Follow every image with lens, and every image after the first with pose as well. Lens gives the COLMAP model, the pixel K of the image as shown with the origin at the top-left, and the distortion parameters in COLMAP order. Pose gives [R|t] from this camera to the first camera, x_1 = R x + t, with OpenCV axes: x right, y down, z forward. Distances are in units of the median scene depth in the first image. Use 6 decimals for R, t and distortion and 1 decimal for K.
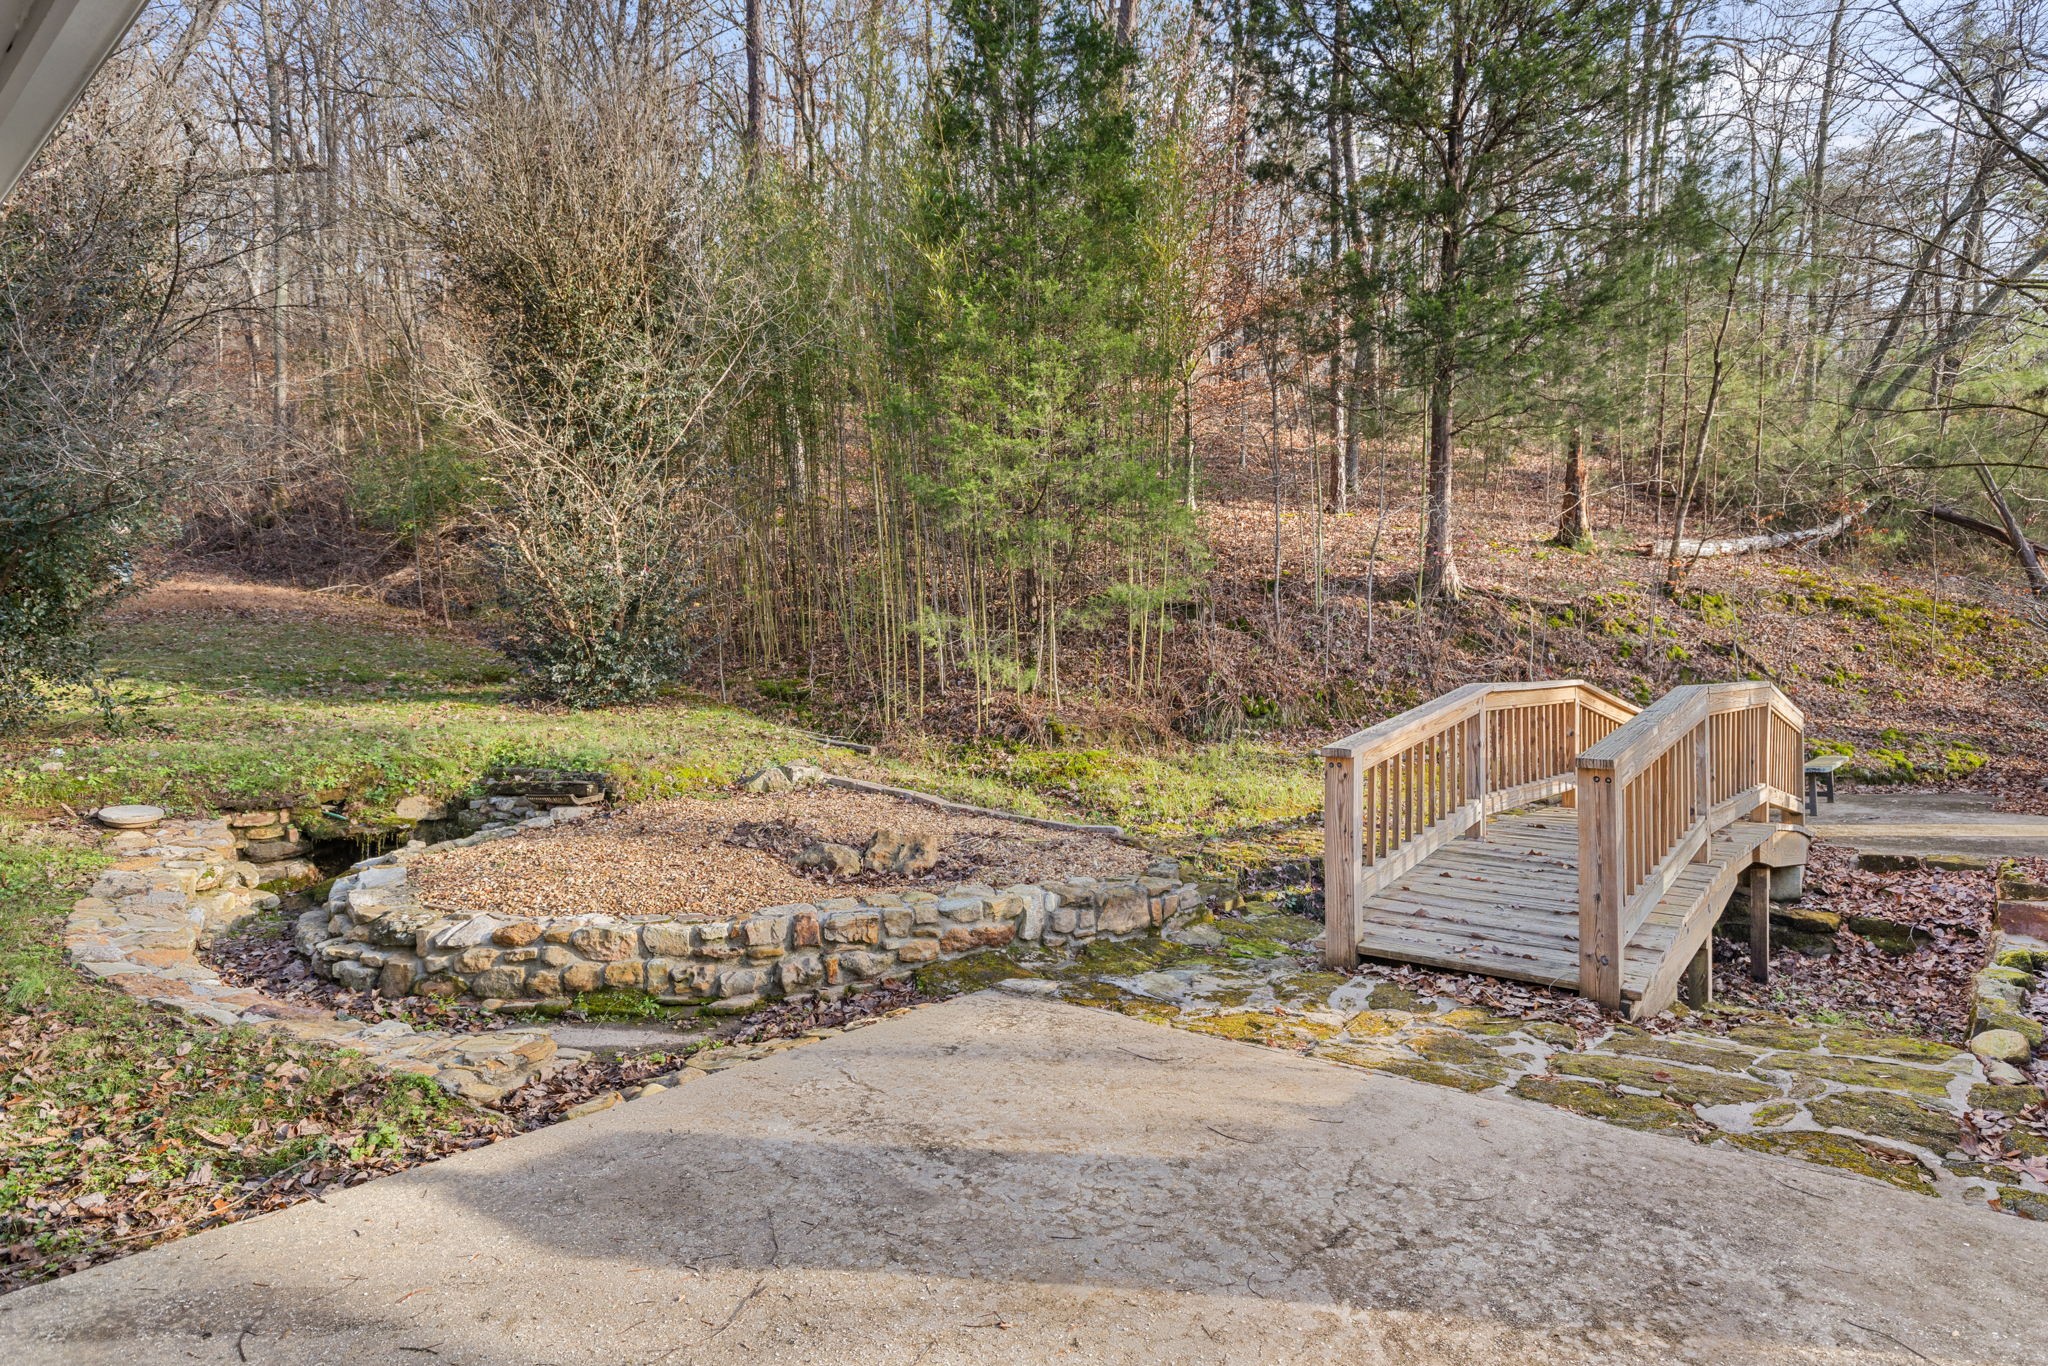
lens RADIAL K [[1173.2, 0, 1025.4], [0, 1173.2, 673.5], [0, 0, 1]] dist [0.004346, 0.001366]
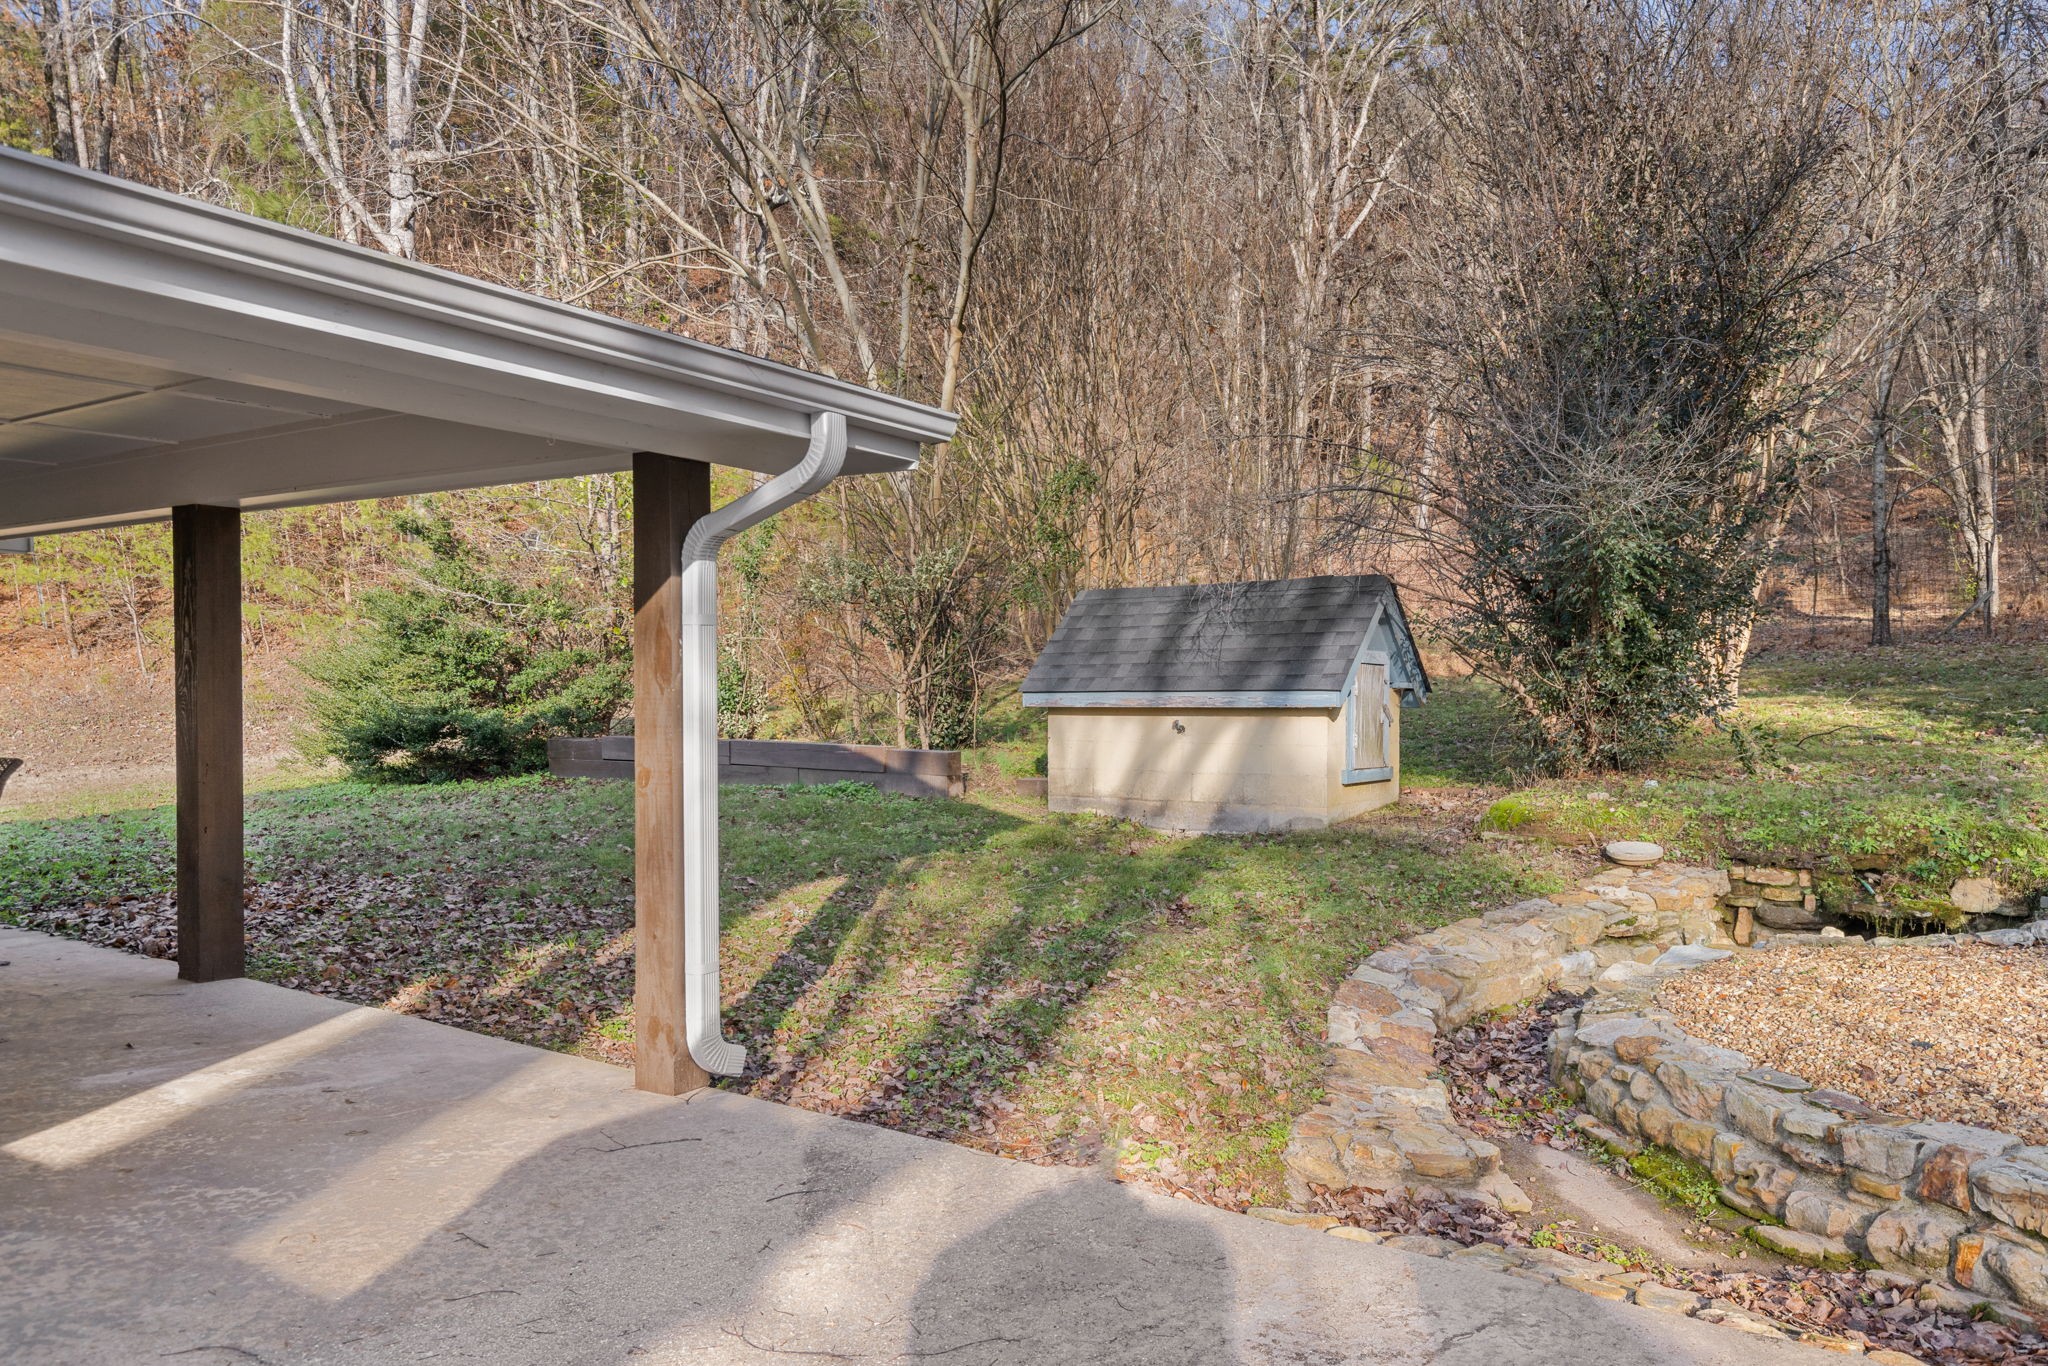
lens RADIAL K [[1402.9, 0, 1025.9], [0, 1402.9, 689.3], [0, 0, 1]] dist [0.005886, 0.000951]
pose [[0.104422, 0.001669, -0.994532, 0.337171], [-0.007752, 0.999970, 0.000864, -0.011592], [0.994503, 0.007619, 0.104432, 0.362018]]
